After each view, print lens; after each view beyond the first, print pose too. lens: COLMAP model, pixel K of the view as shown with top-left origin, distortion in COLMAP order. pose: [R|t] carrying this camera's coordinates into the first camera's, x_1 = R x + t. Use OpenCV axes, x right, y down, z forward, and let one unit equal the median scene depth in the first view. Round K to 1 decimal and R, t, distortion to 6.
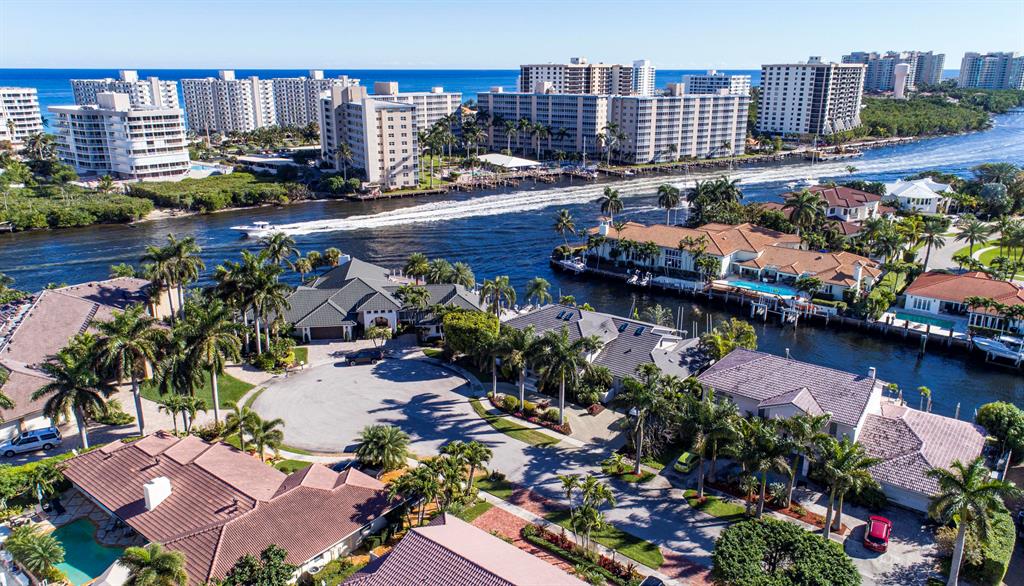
lens RADIAL K [[728.8, 0, 512.0], [0, 728.8, 293.0], [0, 0, 1]] dist [0.007357, 0.007998]
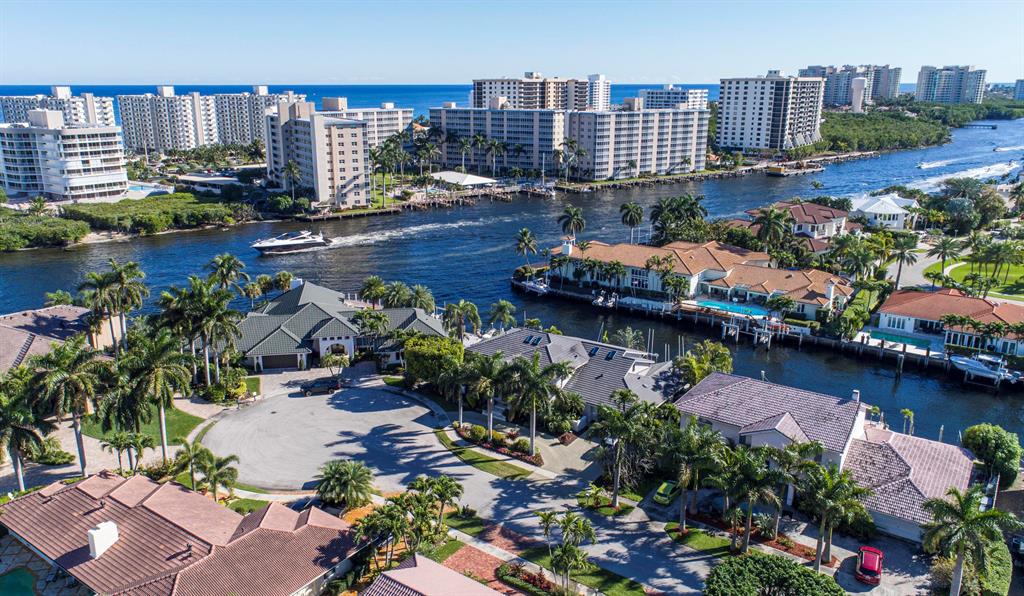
lens RADIAL K [[756.9, 0, 488.1], [0, 756.9, 296.0], [0, 0, 1]] dist [0.008284, 0.006677]
pose [[0.999437, -0.011745, 0.031423, -0.007367], [0.012524, 0.999616, -0.024708, -0.001218], [-0.031121, 0.025088, 0.999201, 0.004862]]
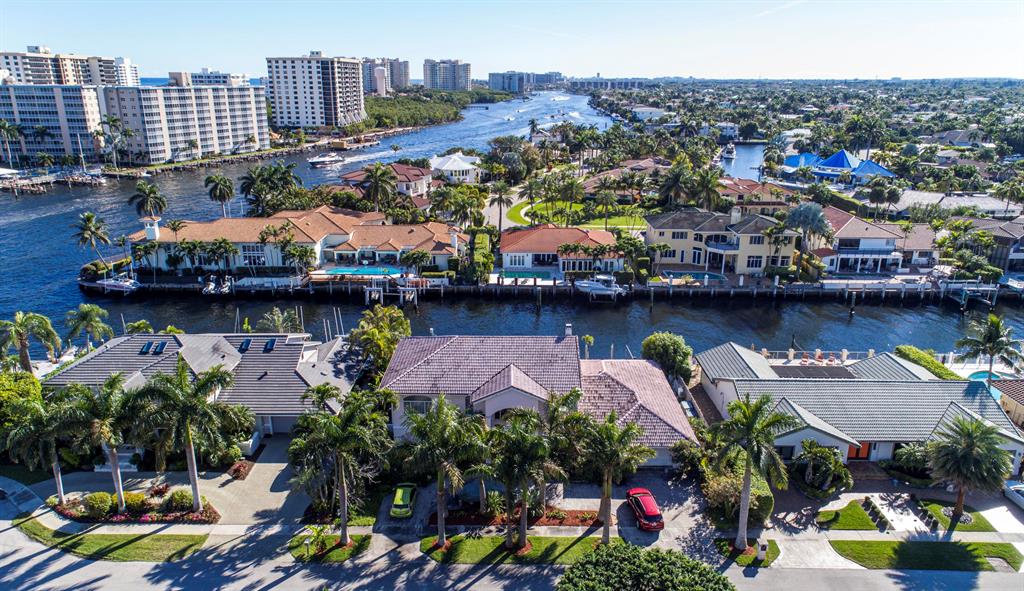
lens RADIAL K [[702.6, 0, 512.0], [0, 702.6, 295.5], [0, 0, 1]] dist [0.006505, 0.010717]
pose [[0.787372, -0.180213, 0.589549, -0.019671], [0.179194, 0.981931, 0.060834, 0.001426], [-0.589860, 0.057744, 0.805439, 0.125821]]
